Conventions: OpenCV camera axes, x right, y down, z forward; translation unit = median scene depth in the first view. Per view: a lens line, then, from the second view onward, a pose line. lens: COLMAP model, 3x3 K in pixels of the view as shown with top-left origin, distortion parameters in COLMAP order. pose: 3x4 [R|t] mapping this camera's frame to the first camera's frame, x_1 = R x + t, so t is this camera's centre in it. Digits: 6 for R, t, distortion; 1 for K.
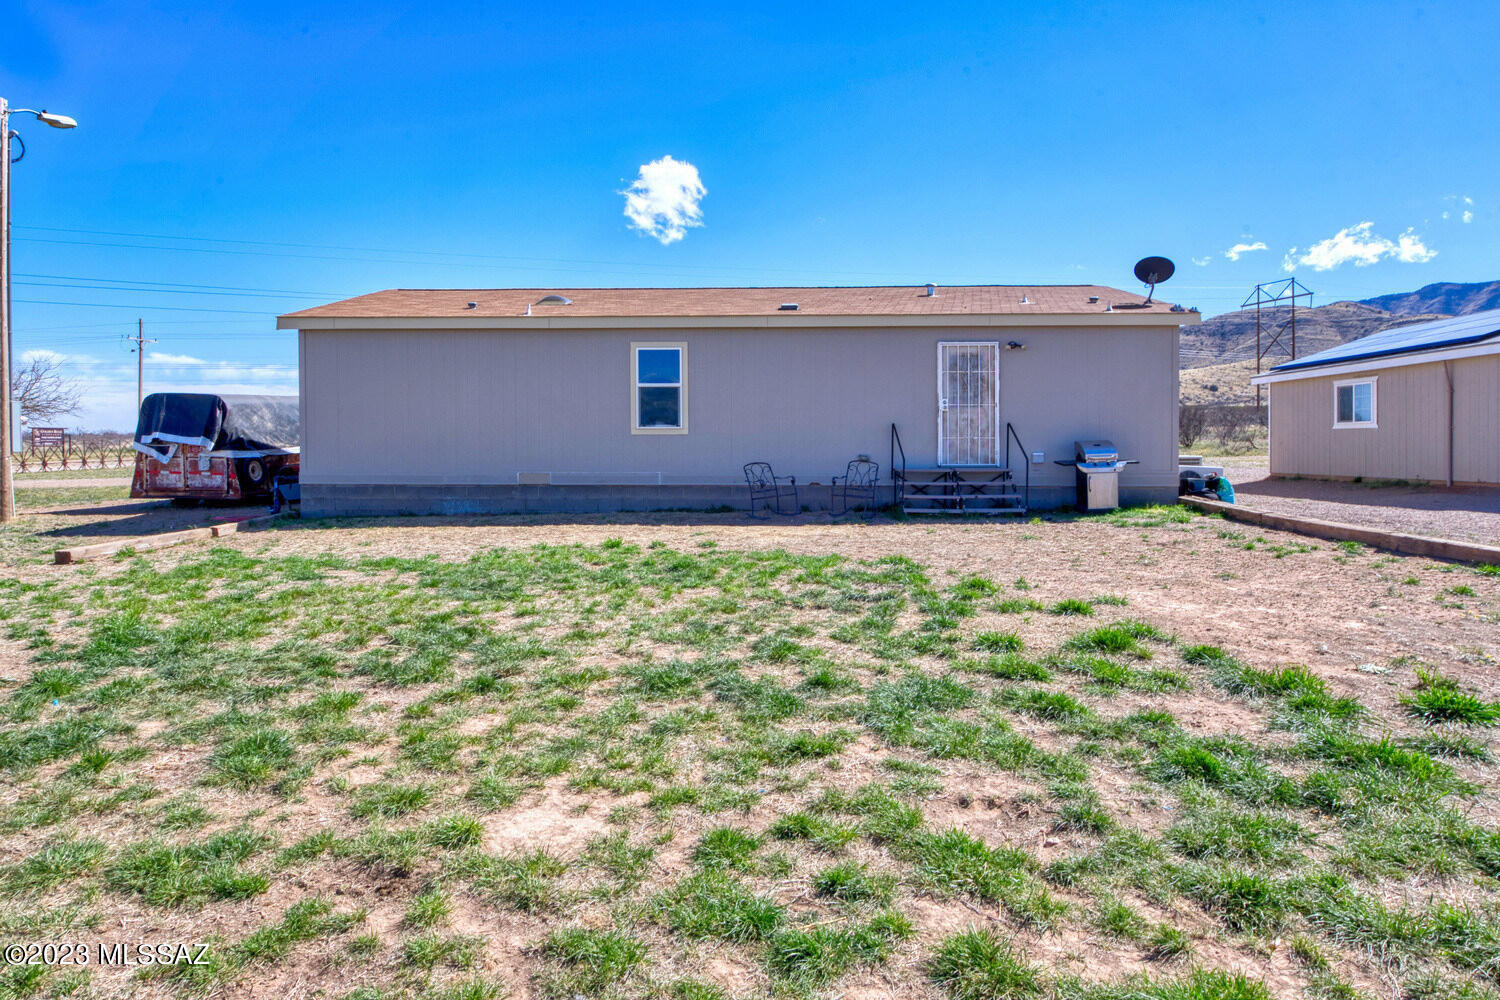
lens RADIAL K [[925.4, 0, 750.0], [0, 925.4, 500.0], [0, 0, 1]] dist [0.002339, -0.000298]
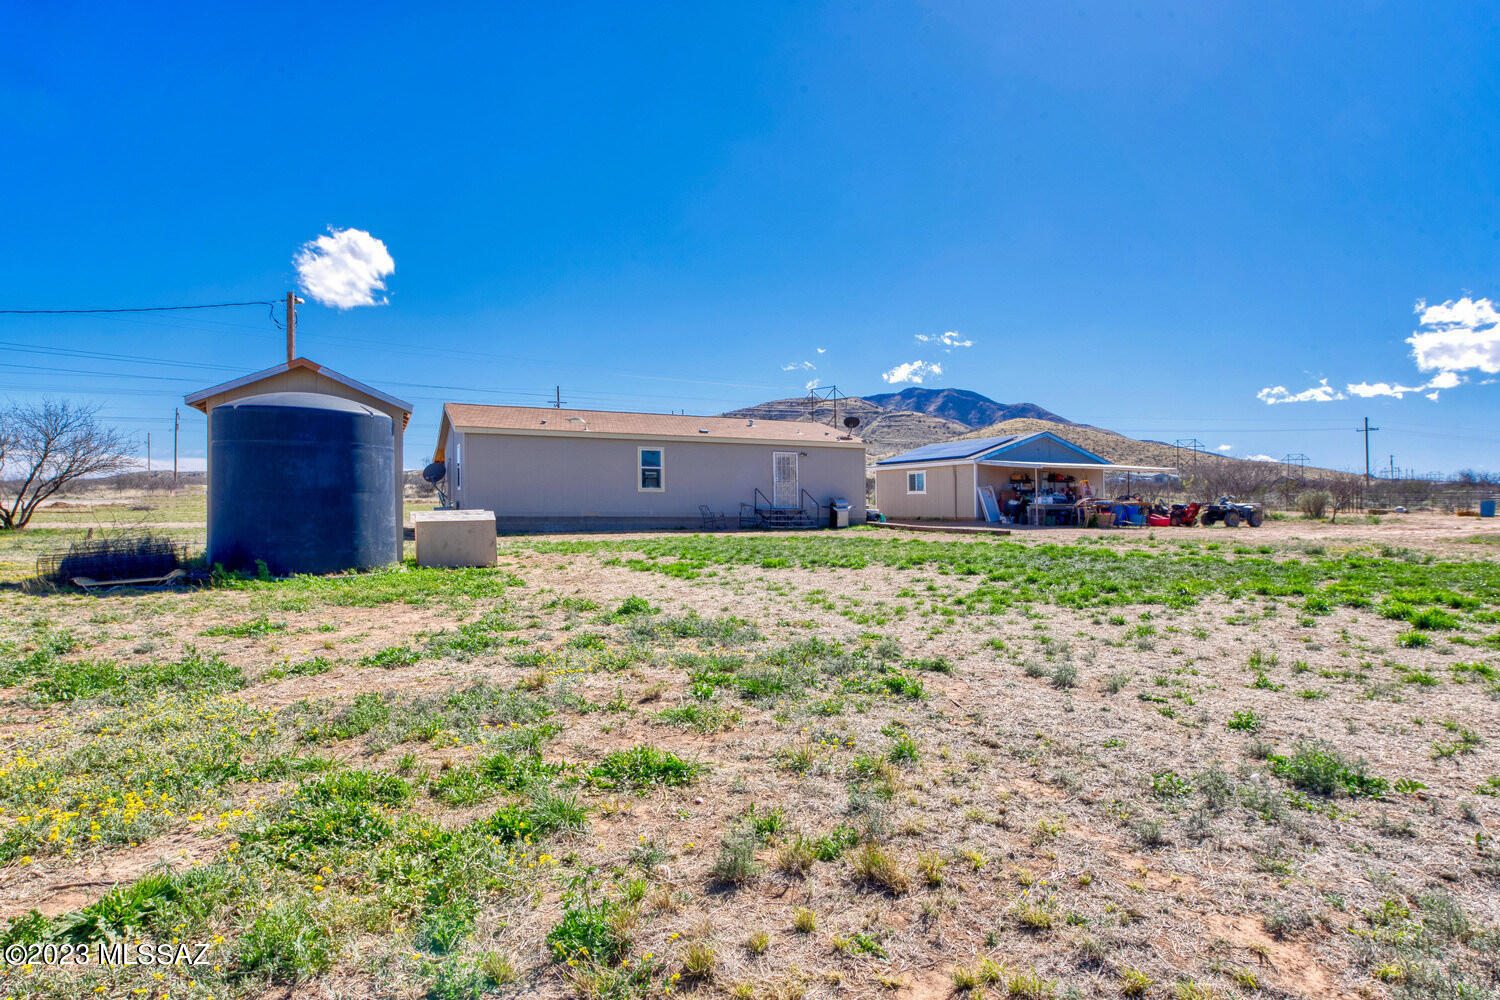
lens RADIAL K [[925.4, 0, 750.0], [0, 925.4, 500.0], [0, 0, 1]] dist [0.002339, -0.000298]
pose [[0.893475, 0.010299, 0.448996, -0.813767], [0.020620, 0.997742, -0.063918, 0.081526], [-0.448640, 0.066367, 0.891245, -0.908413]]
